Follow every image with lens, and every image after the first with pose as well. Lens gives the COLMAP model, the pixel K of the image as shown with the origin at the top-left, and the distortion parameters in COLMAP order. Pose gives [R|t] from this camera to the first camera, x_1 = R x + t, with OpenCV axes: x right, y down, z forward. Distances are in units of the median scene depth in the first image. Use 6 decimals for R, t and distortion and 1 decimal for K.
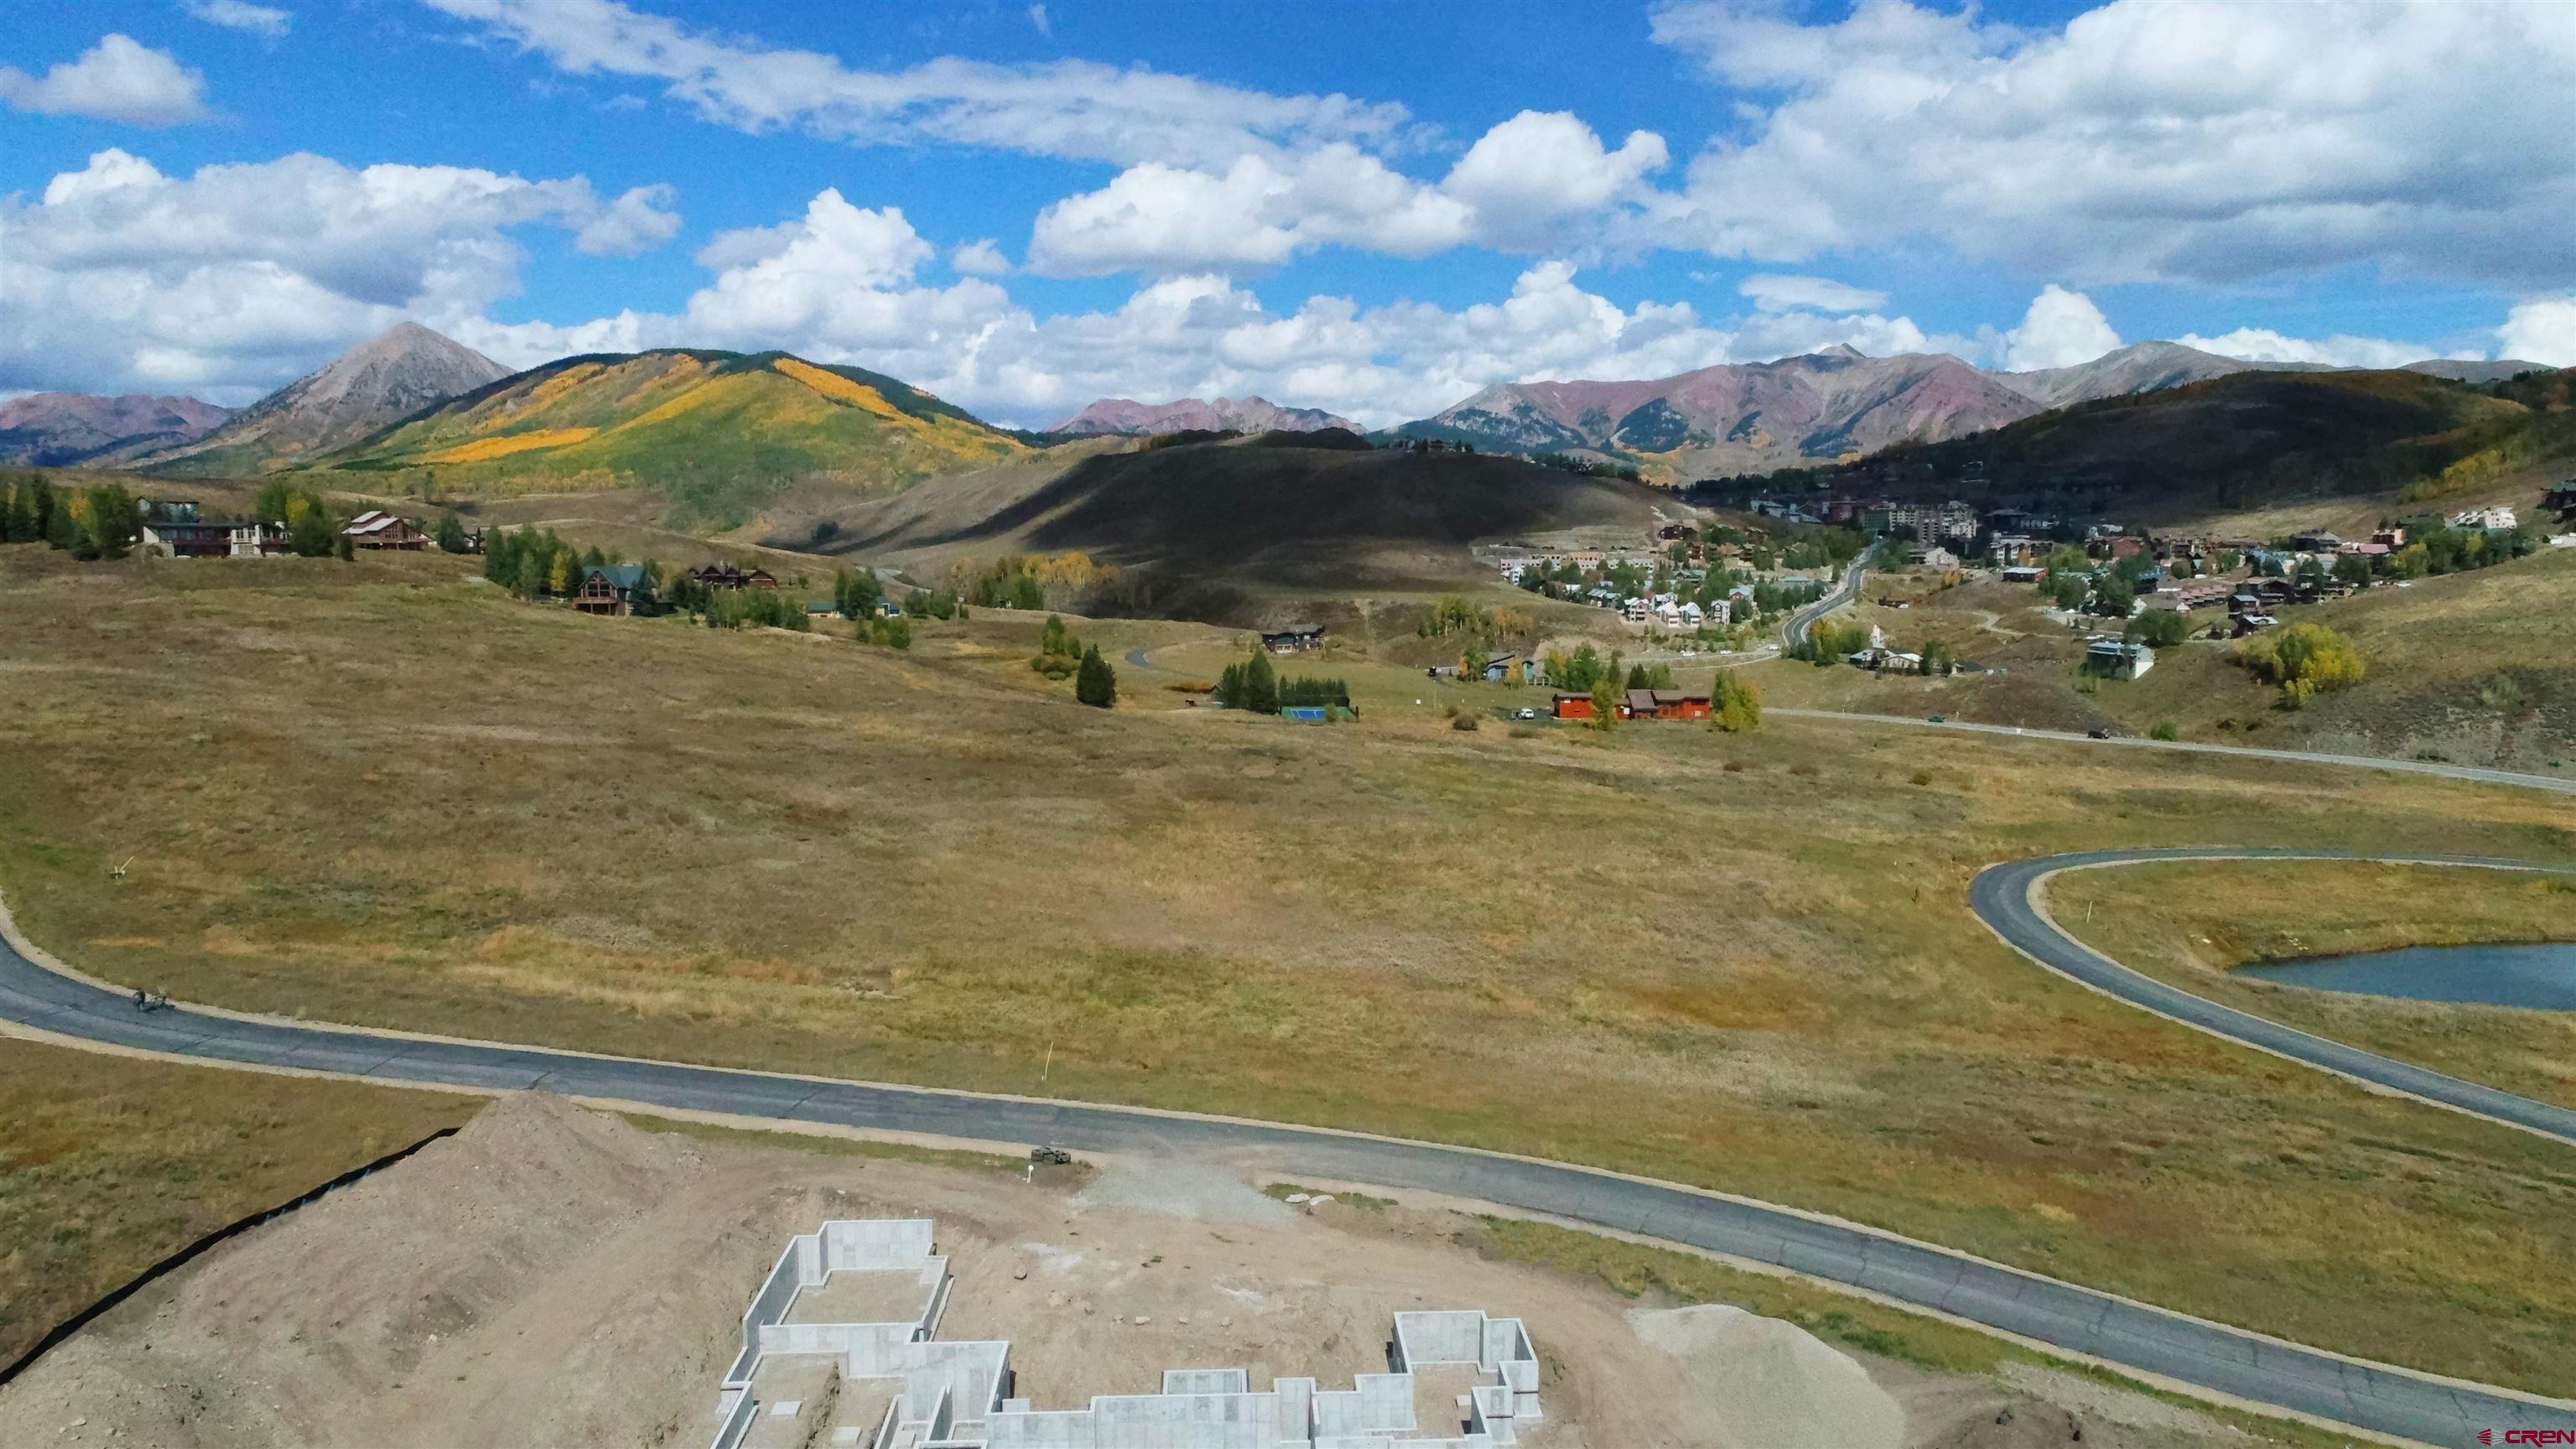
lens RADIAL K [[1730.2, 0, 1291.3], [0, 1730.2, 729.1], [0, 0, 1]] dist [-0.000333, 0.001516]
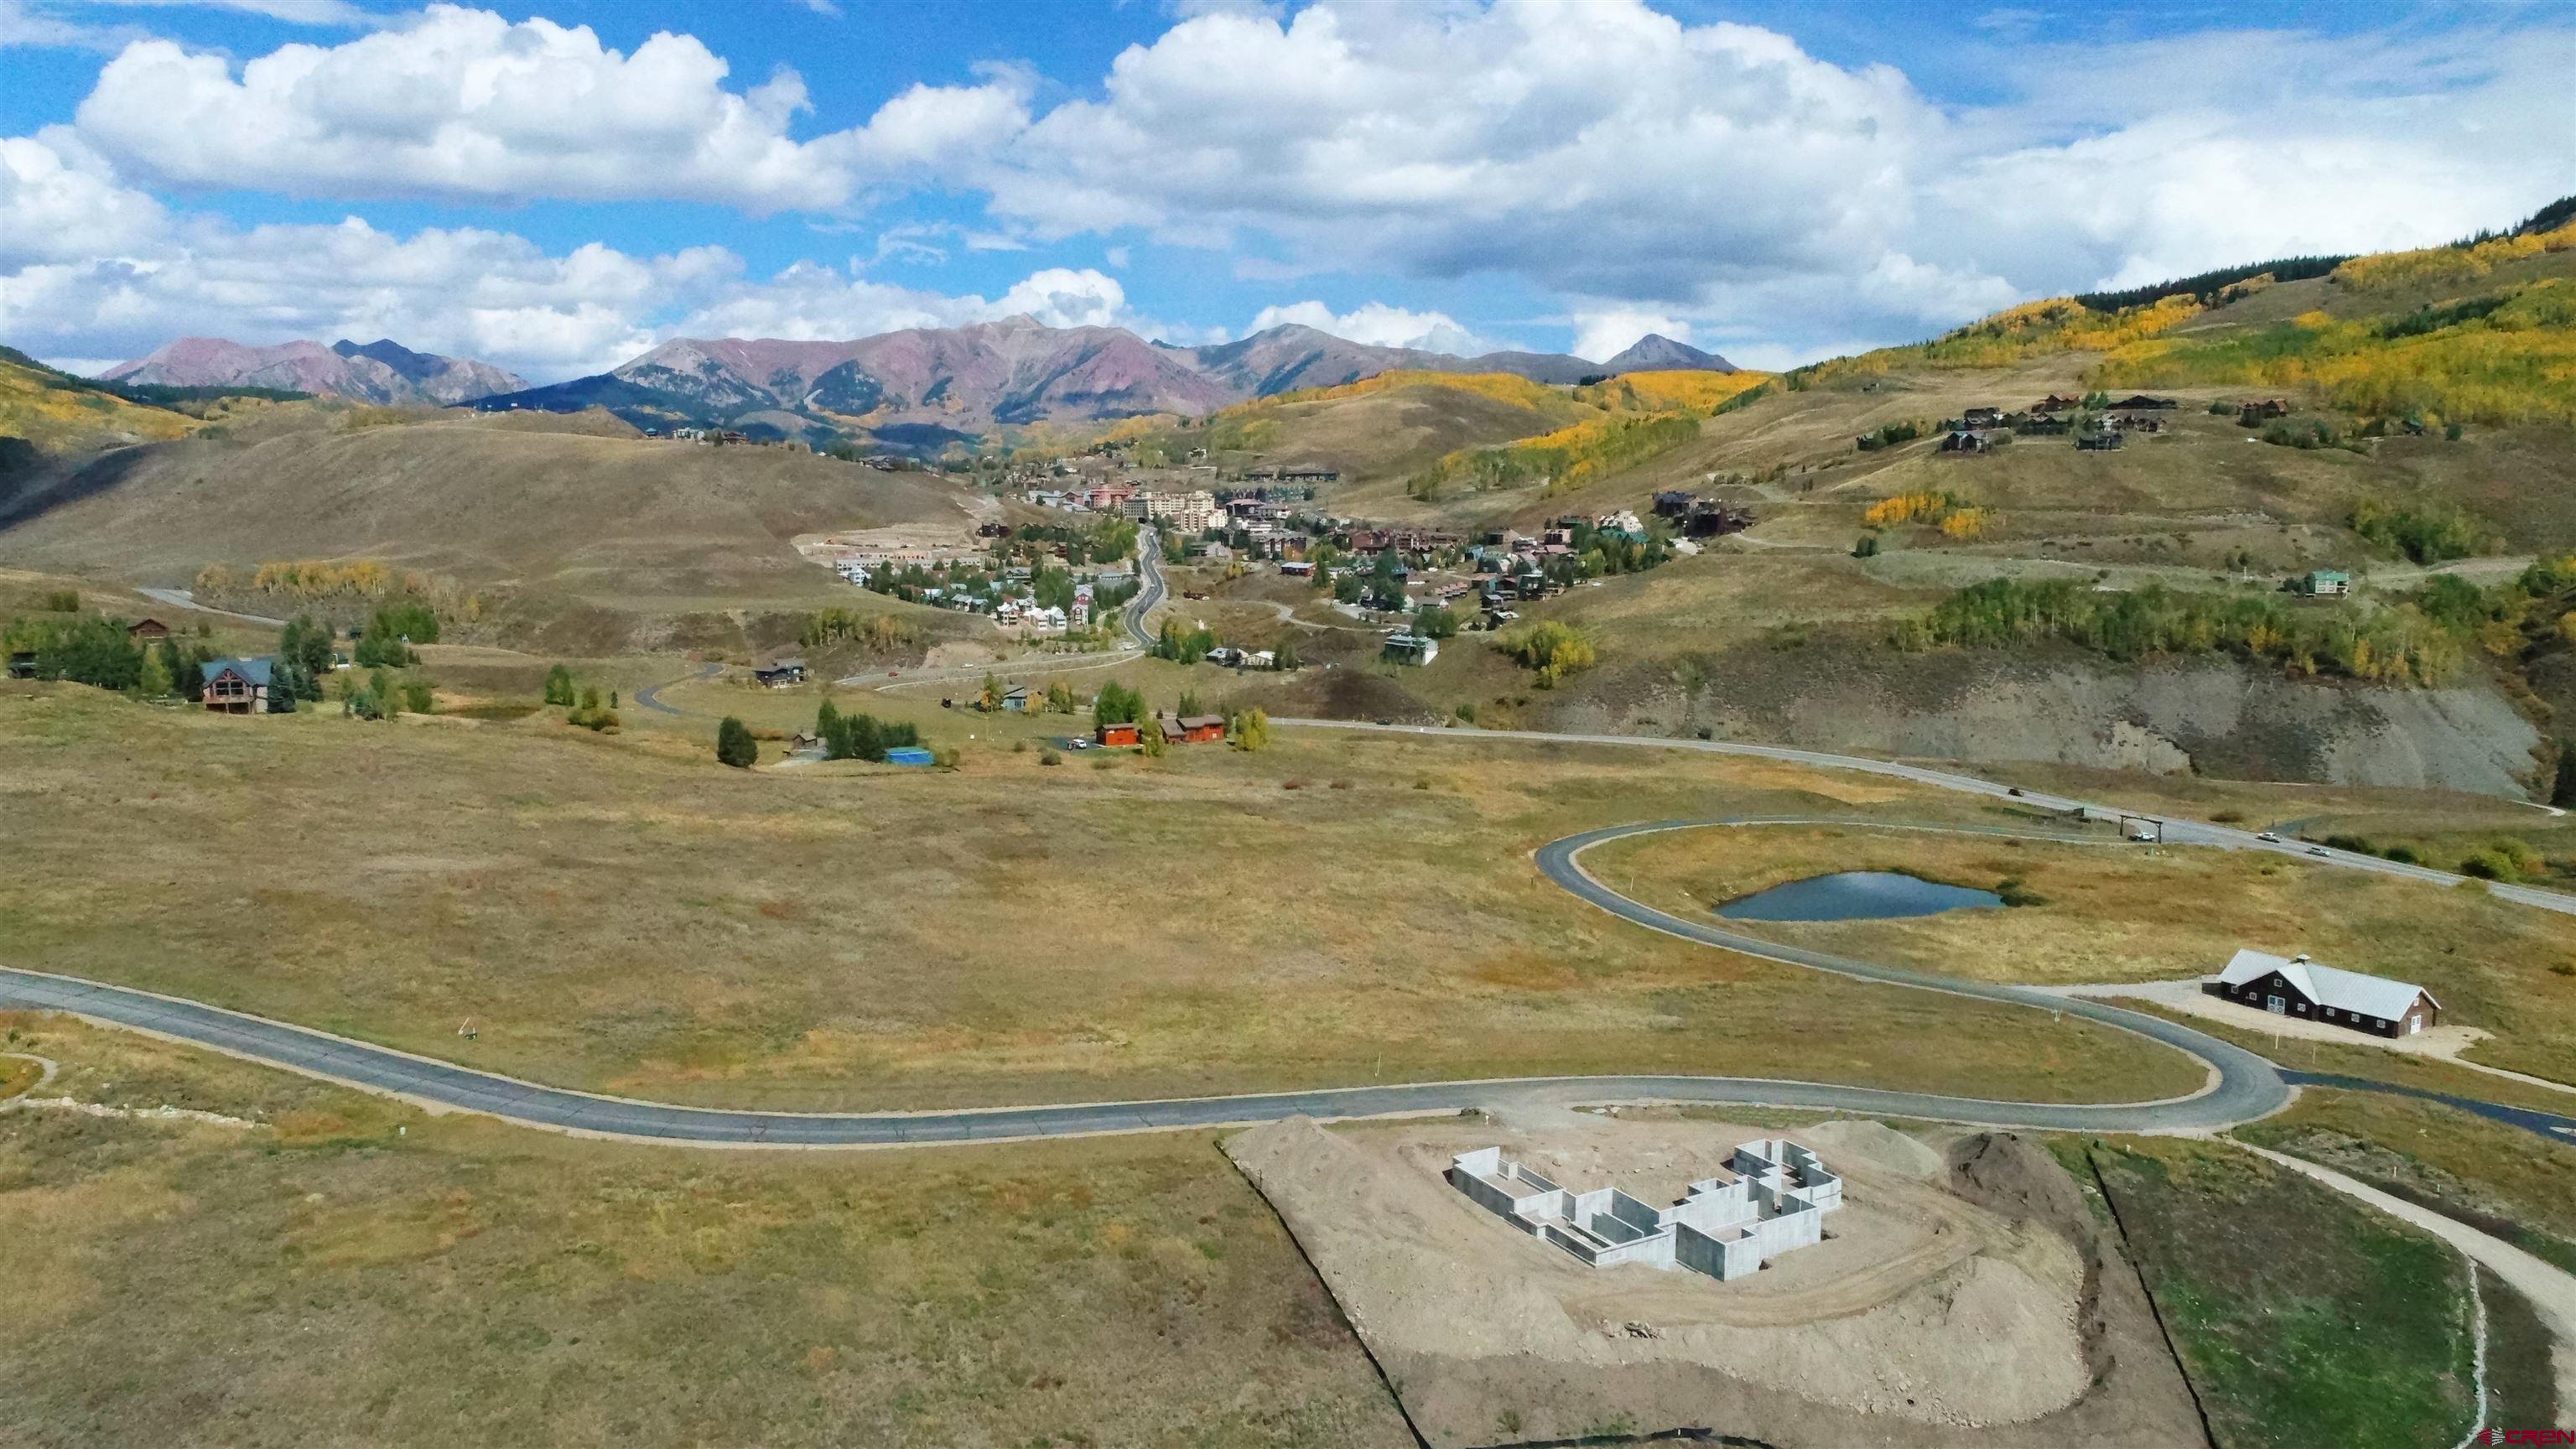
lens RADIAL K [[1730.2, 0, 1289.1], [0, 1730.2, 713.4], [0, 0, 1]] dist [-0.000333, 0.001516]
pose [[0.895853, -0.056609, 0.440729, -0.120432], [0.049827, 0.998394, 0.026955, -0.025643], [-0.441547, -0.002188, 0.897235, -0.062157]]
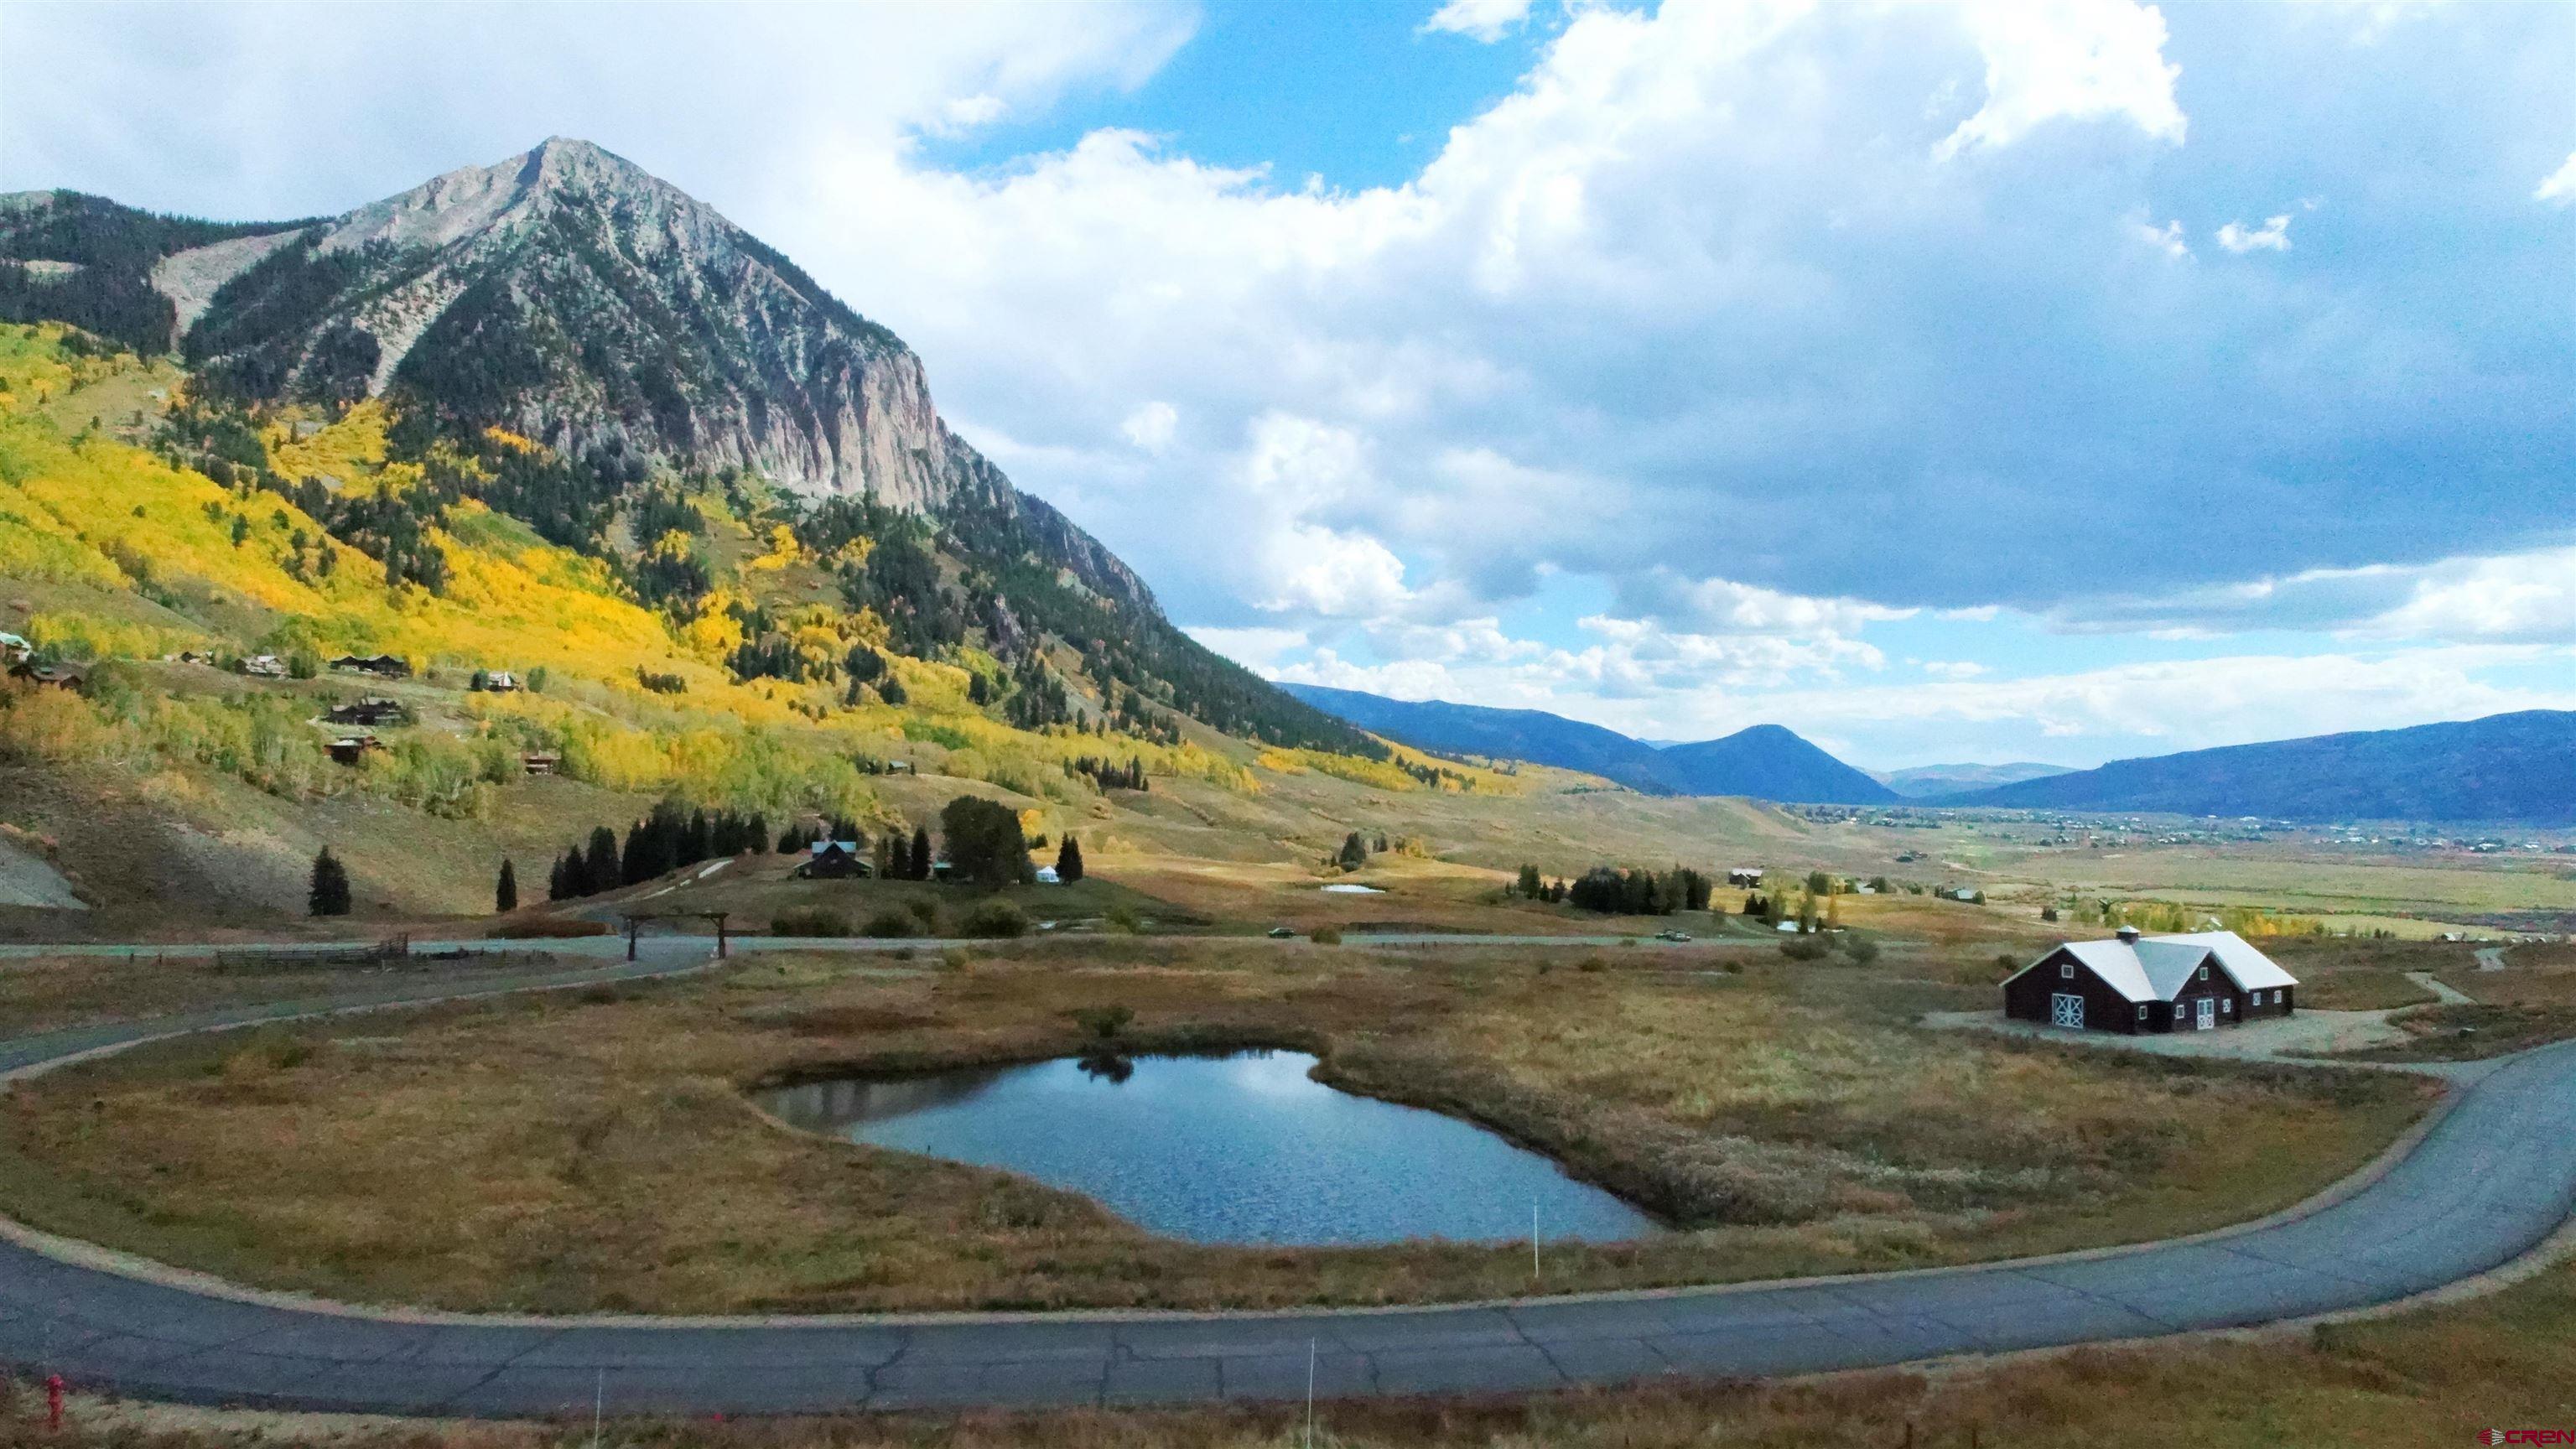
lens RADIAL K [[1730.2, 0, 1292.6], [0, 1730.2, 714.9], [0, 0, 1]] dist [-0.000333, 0.001516]
pose [[-0.462333, 0.021266, 0.886451, 0.056930], [0.076438, 0.996947, 0.015950, 0.003688], [-0.883406, 0.075133, -0.462547, 0.287599]]
